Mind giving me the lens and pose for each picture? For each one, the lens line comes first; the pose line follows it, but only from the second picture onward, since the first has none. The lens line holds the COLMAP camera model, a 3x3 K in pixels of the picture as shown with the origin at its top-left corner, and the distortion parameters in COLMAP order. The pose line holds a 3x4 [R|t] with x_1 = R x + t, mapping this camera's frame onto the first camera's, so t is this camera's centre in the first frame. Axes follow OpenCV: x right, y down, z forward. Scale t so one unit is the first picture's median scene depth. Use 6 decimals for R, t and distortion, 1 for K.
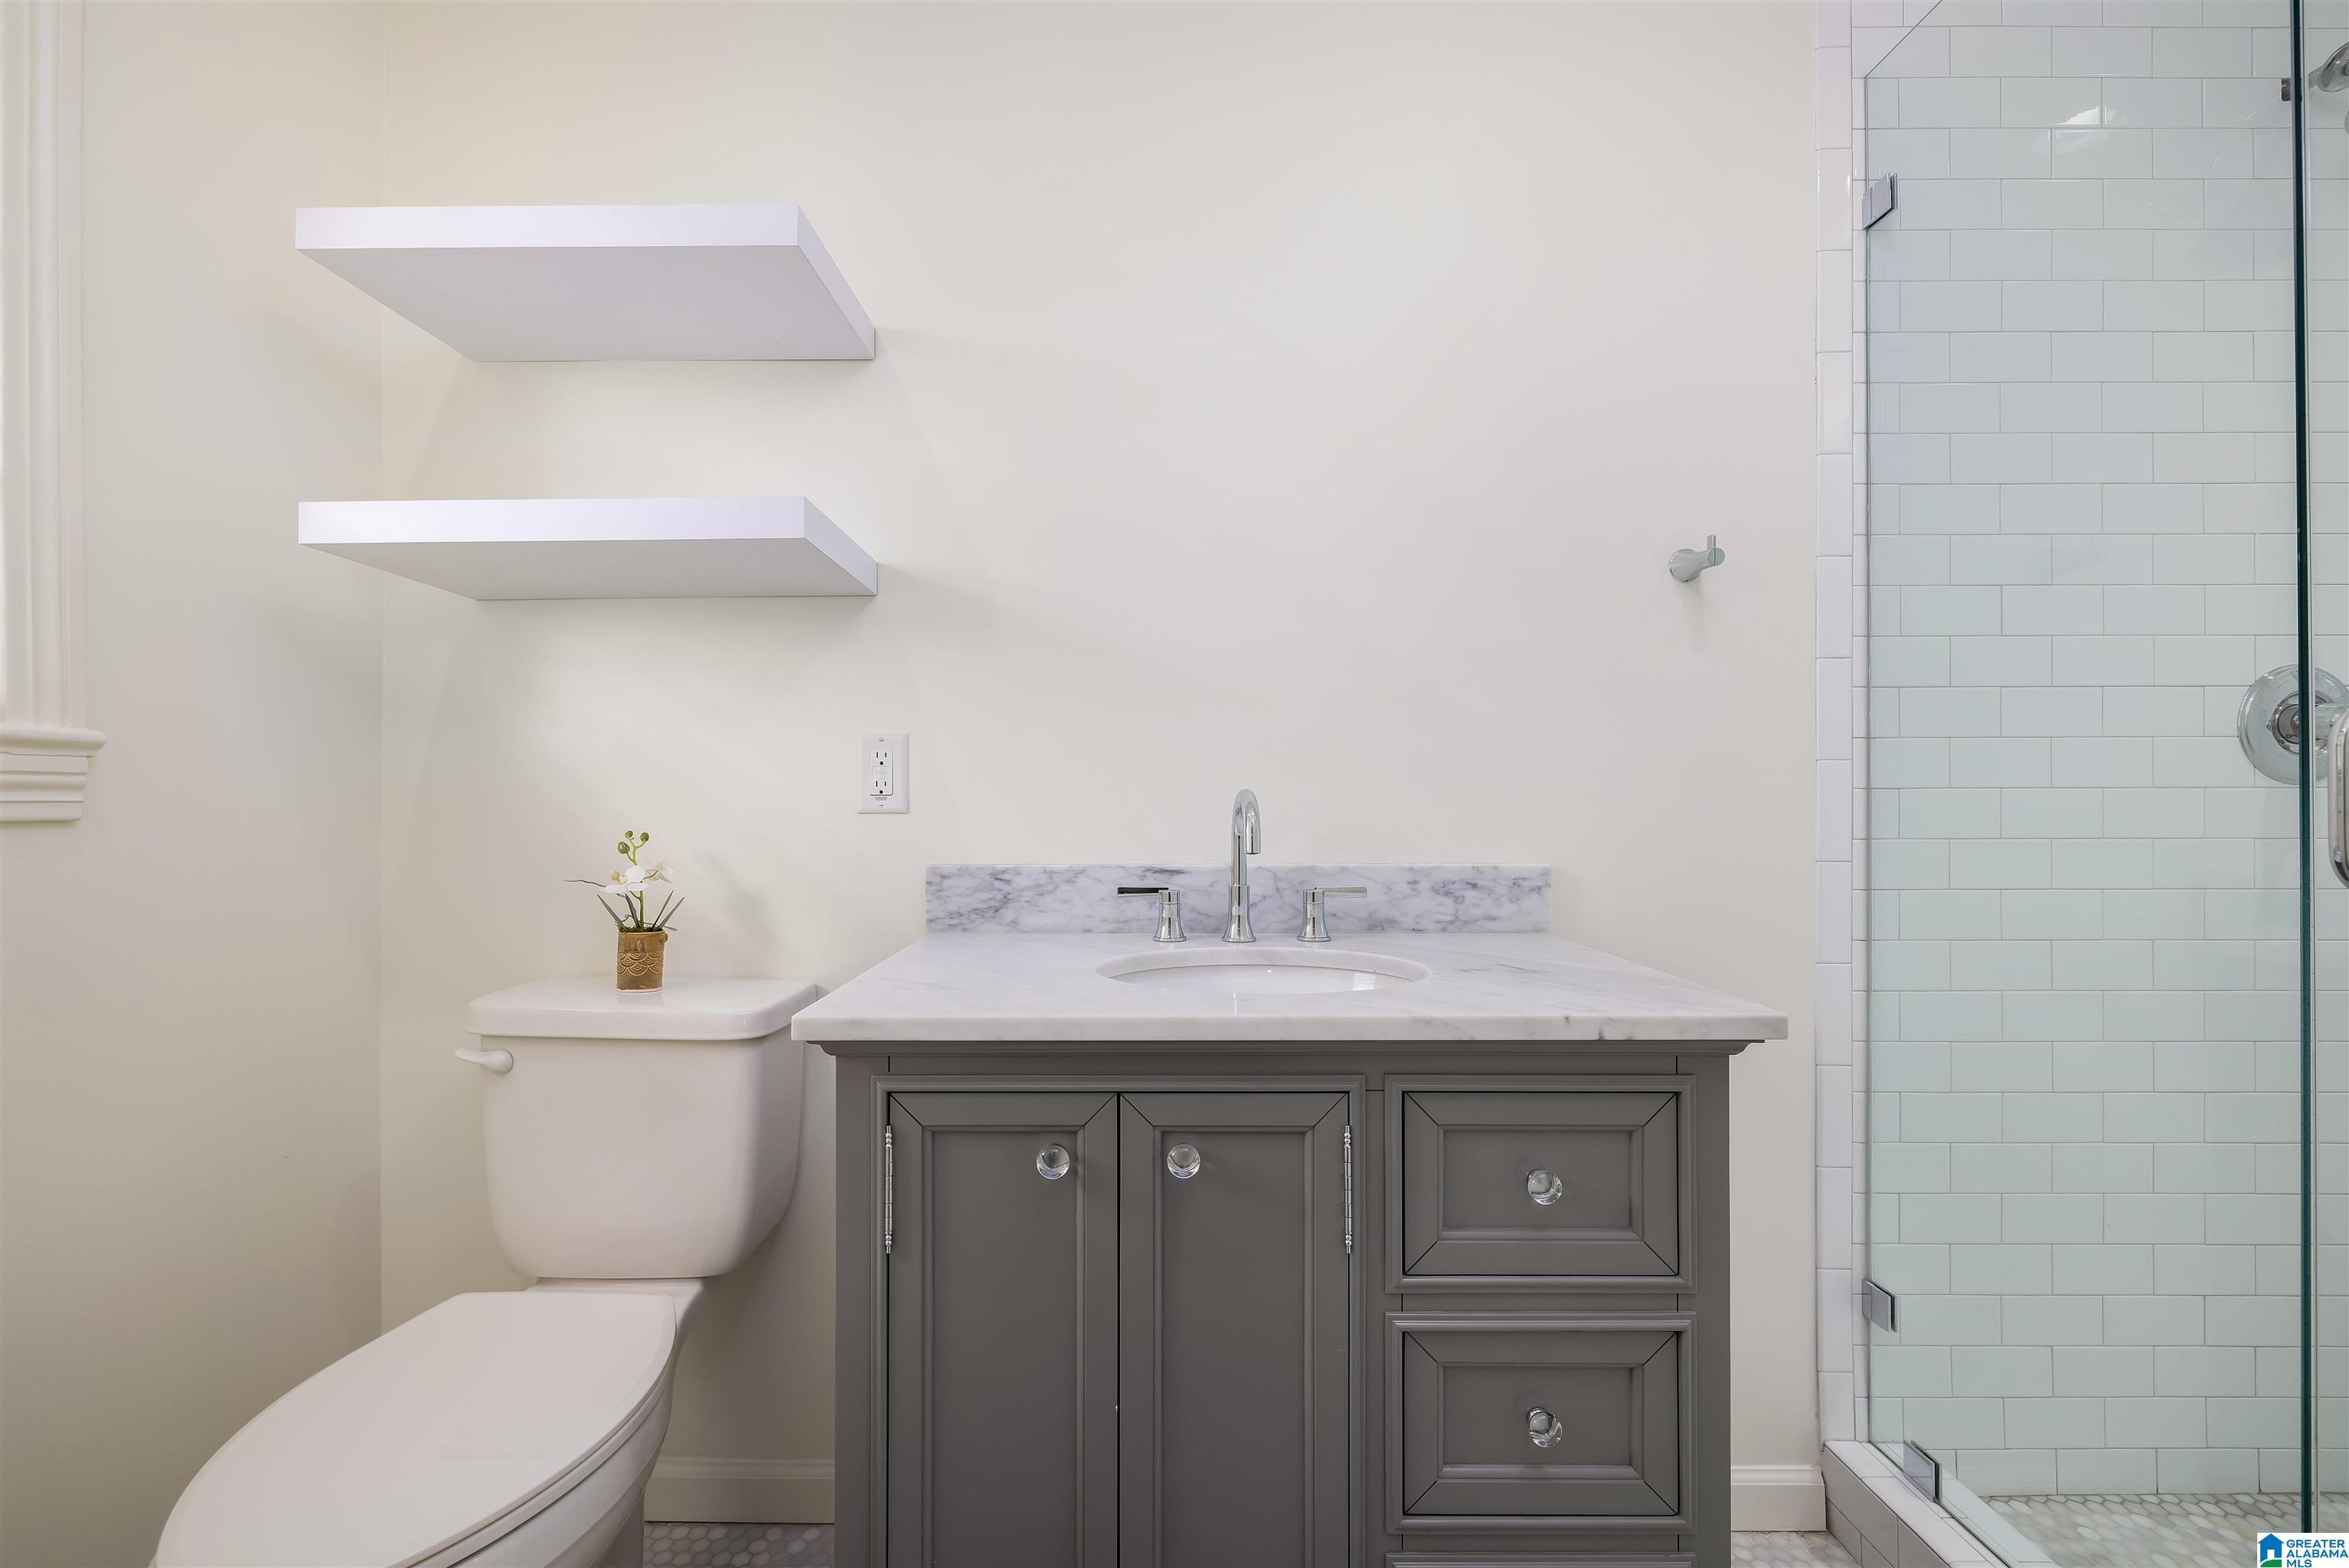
lens RADIAL K [[998.4, 0, 1164.5], [0, 998.4, 799.5], [0, 0, 1]] dist [-0.000689, 0.000088]
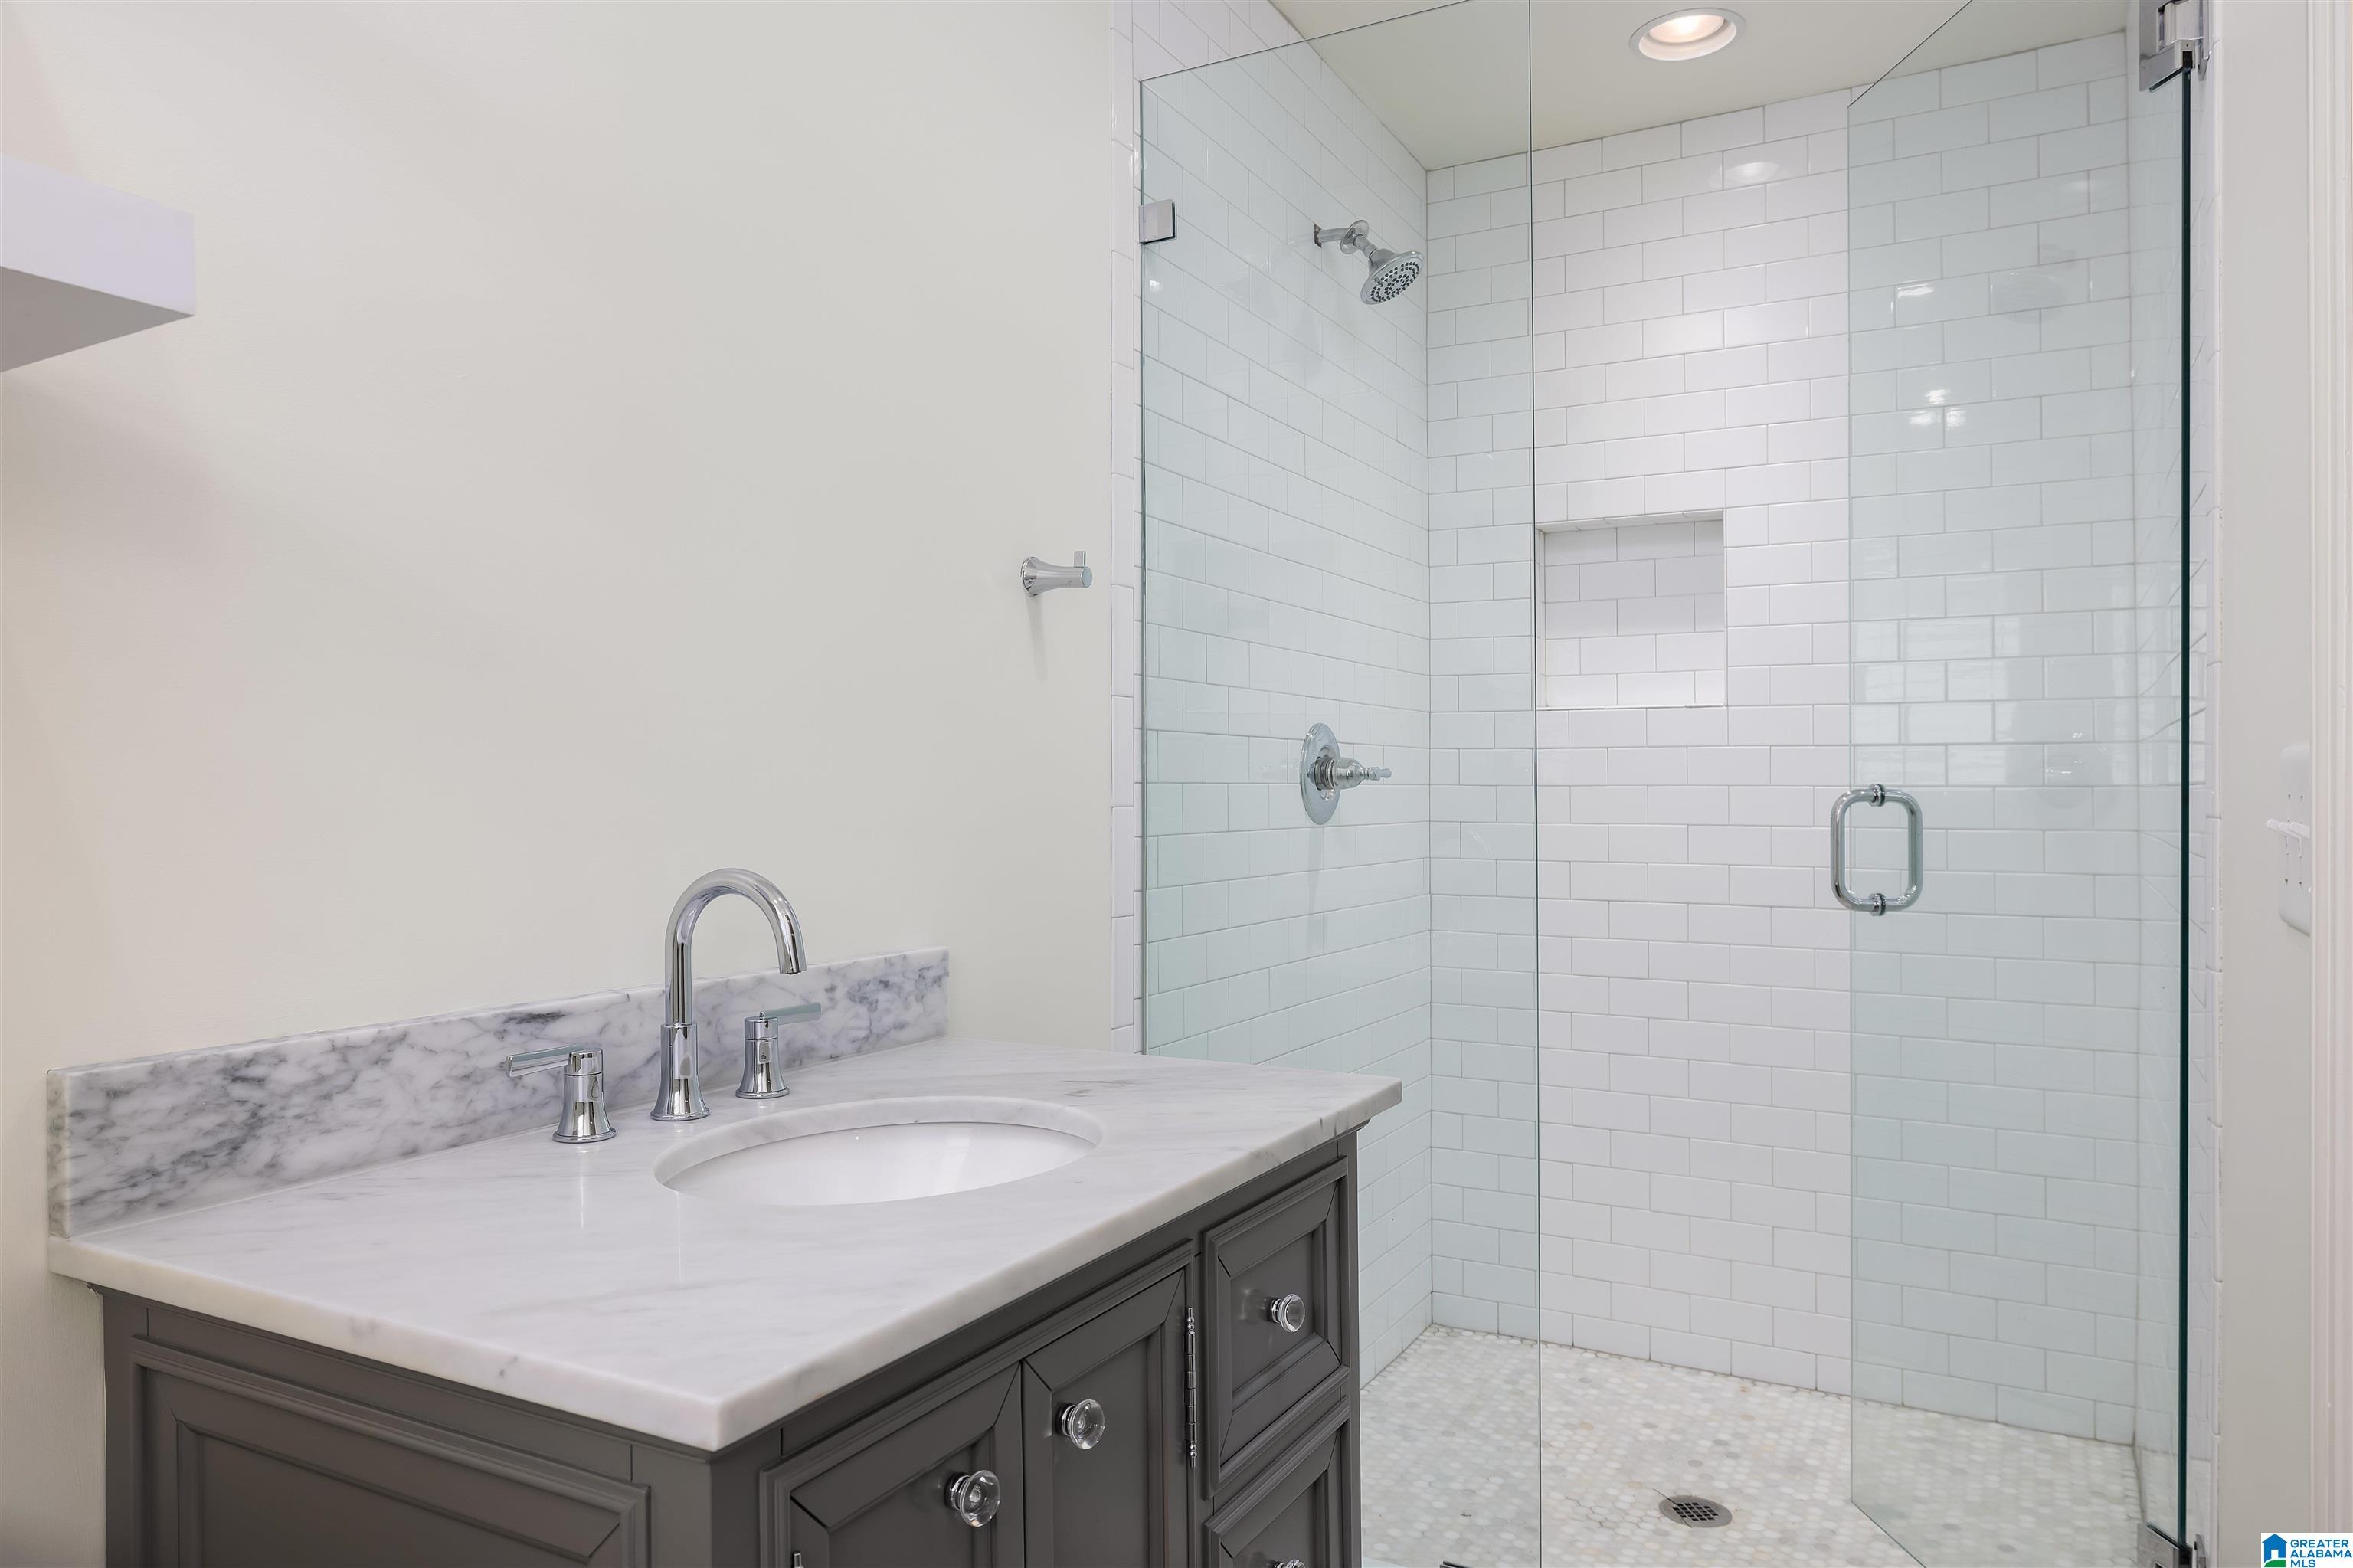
lens RADIAL K [[1588.0, 0, 1176.5], [0, 1588.0, 784.0], [0, 0, 1]] dist [-0.000956, 0.000932]
pose [[0.467133, 0.005136, 0.884172, -0.616519], [-0.008935, 0.999959, -0.001088, -0.060617], [-0.884142, -0.007392, 0.467160, 0.271078]]
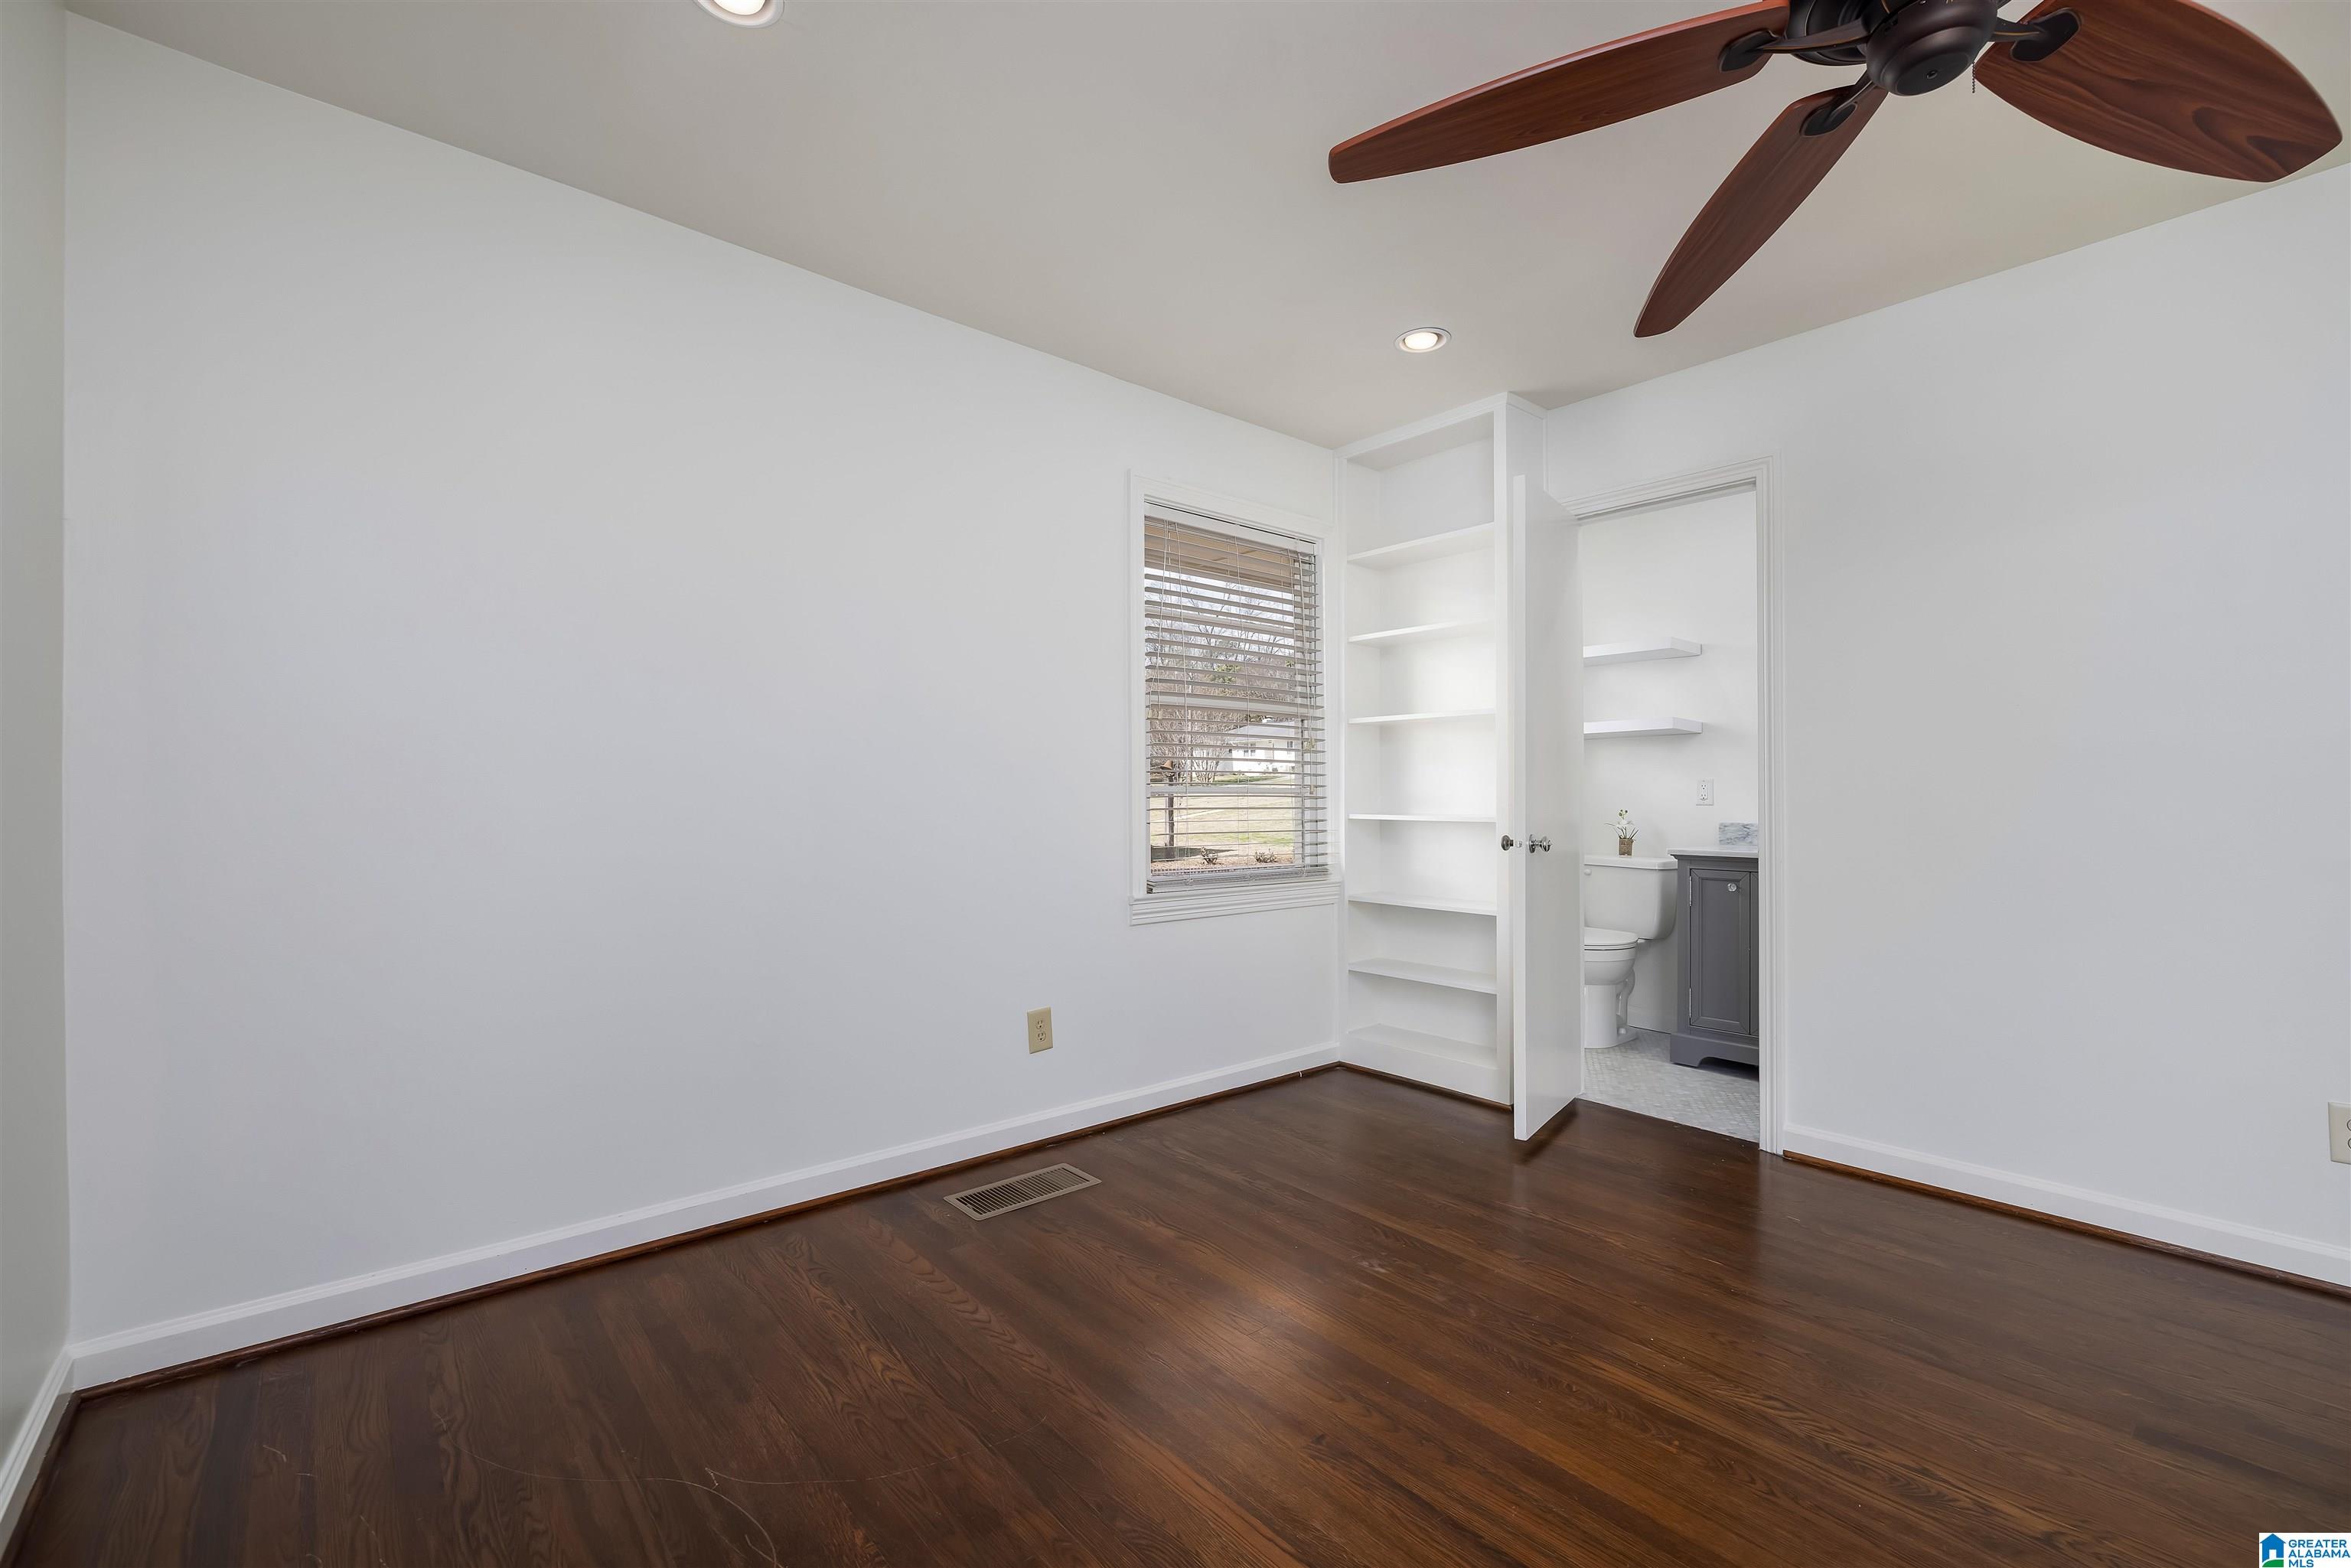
lens RADIAL K [[999.3, 0, 1165.5], [0, 999.3, 799.5], [0, 0, 1]] dist [-0.000689, 0.000088]
pose [[0.655074, -0.000635, -0.755565, 0.942158], [0.003349, 0.999992, 0.002063, -0.014254], [0.755557, -0.003882, 0.655071, -2.226916]]
